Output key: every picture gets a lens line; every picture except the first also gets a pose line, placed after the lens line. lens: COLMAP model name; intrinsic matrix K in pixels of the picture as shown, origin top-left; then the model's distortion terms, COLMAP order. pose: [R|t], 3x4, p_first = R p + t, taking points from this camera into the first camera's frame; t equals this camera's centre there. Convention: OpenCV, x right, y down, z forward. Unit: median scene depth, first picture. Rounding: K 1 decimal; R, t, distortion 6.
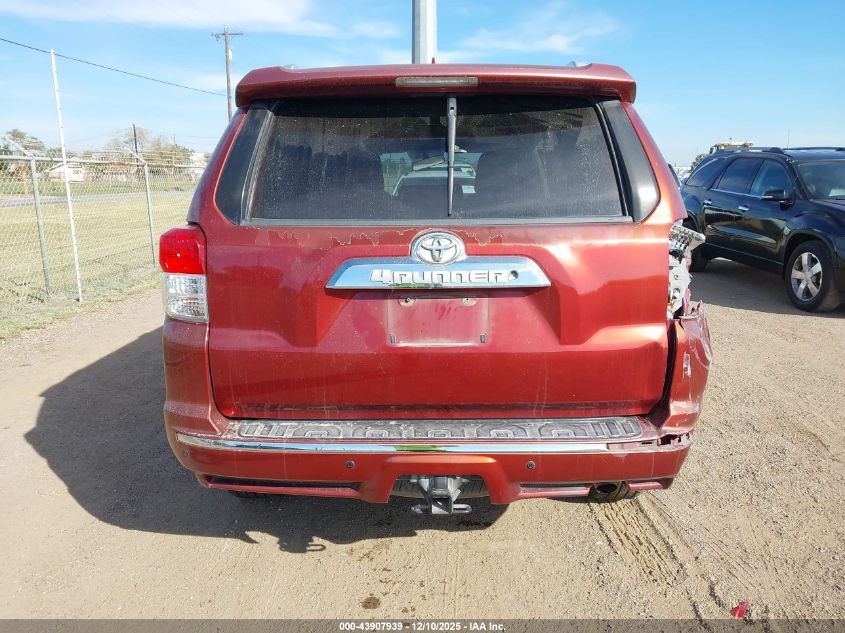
lens RADIAL K [[650.0, 0, 425.2], [0, 650.0, 314.4], [0, 0, 1]] dist [0.016175, -0.007108]
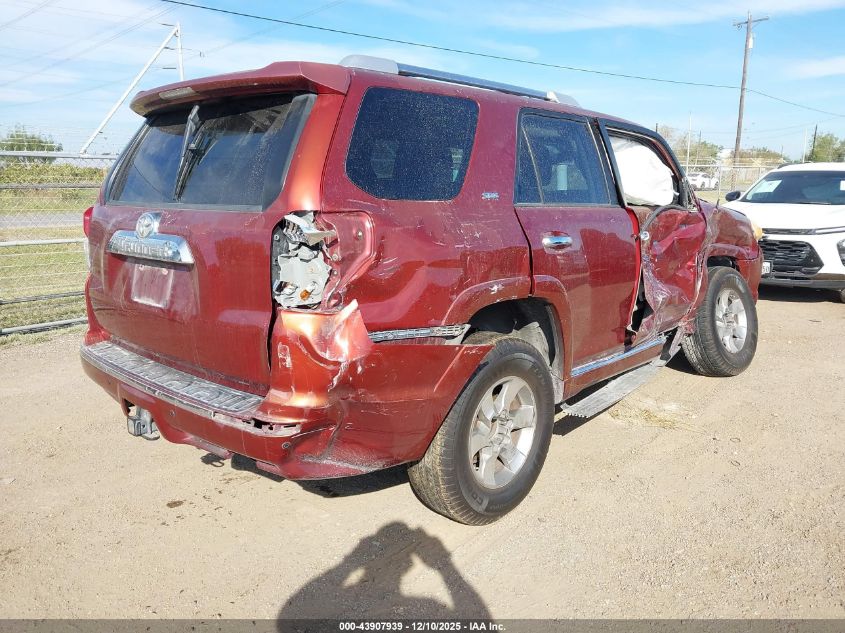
lens RADIAL K [[650.0, 0, 425.8], [0, 650.0, 319.3], [0, 0, 1]] dist [0.016175, -0.007108]
pose [[0.731874, 0.135424, -0.667848, 1.199829], [-0.129347, 0.989844, 0.058970, -0.062738], [0.669052, 0.043226, 0.741958, 0.402595]]
